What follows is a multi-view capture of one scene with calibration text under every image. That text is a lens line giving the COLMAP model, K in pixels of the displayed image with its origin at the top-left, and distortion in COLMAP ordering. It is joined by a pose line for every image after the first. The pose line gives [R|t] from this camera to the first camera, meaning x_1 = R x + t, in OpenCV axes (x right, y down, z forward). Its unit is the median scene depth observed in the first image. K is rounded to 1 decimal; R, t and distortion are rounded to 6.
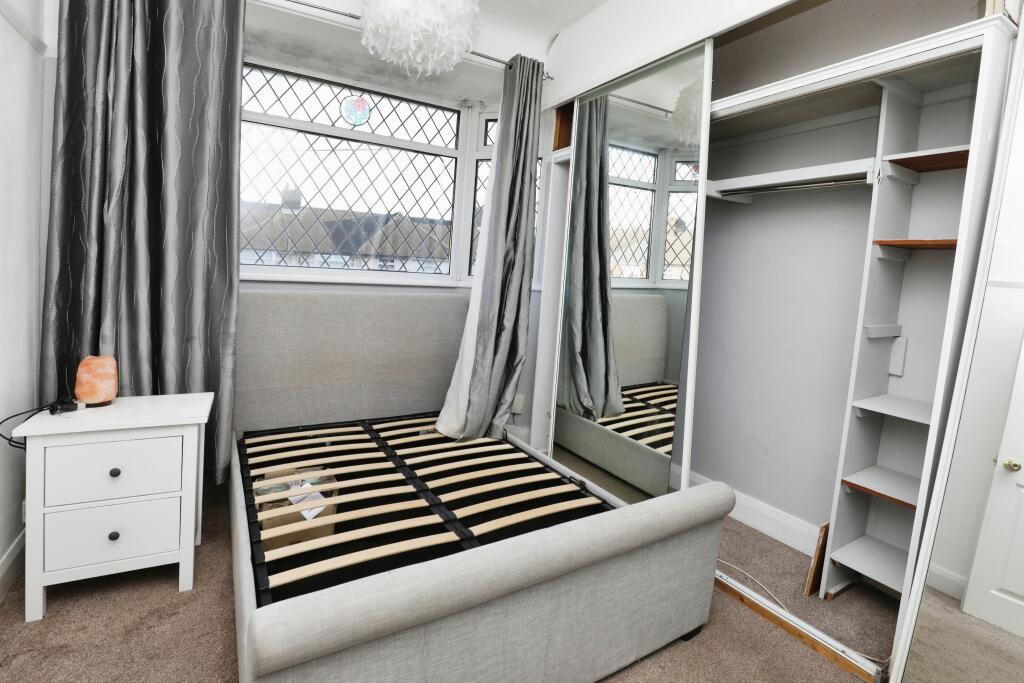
lens RADIAL K [[479.8, 0, 510.0], [0, 479.8, 321.1], [0, 0, 1]] dist [0.001347, 0.001434]
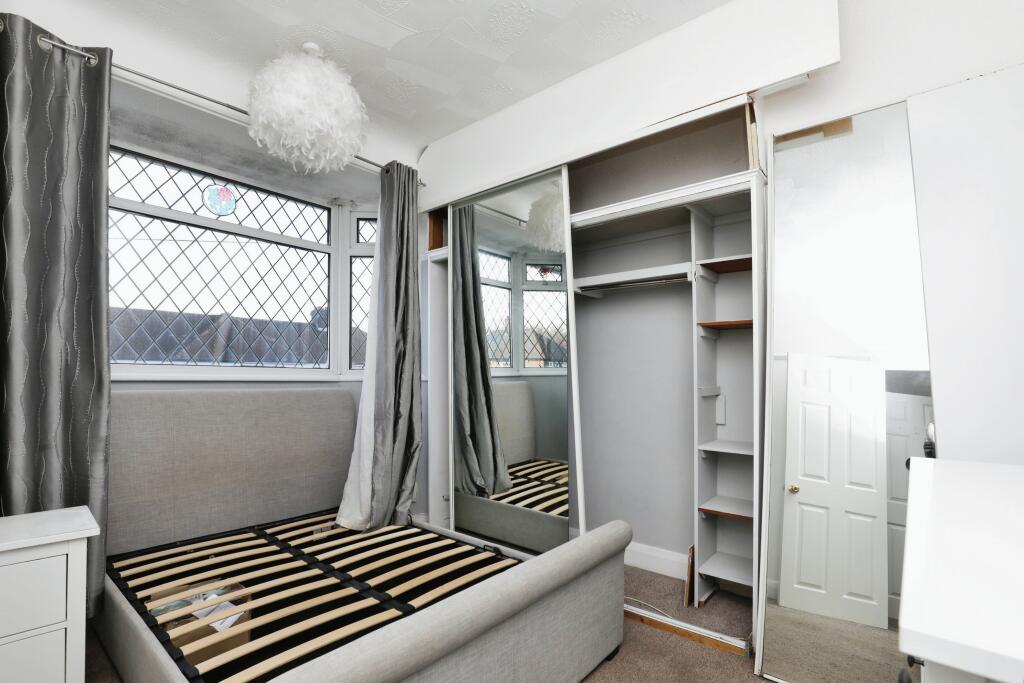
lens RADIAL K [[476.7, 0, 513.3], [0, 476.7, 377.2], [0, 0, 1]] dist [0.011115, 0.000323]
pose [[0.946281, -0.048716, 0.319654, -0.114209], [0.077204, 0.994033, -0.077057, 0.032380], [-0.313993, 0.097596, 0.944396, -0.052305]]
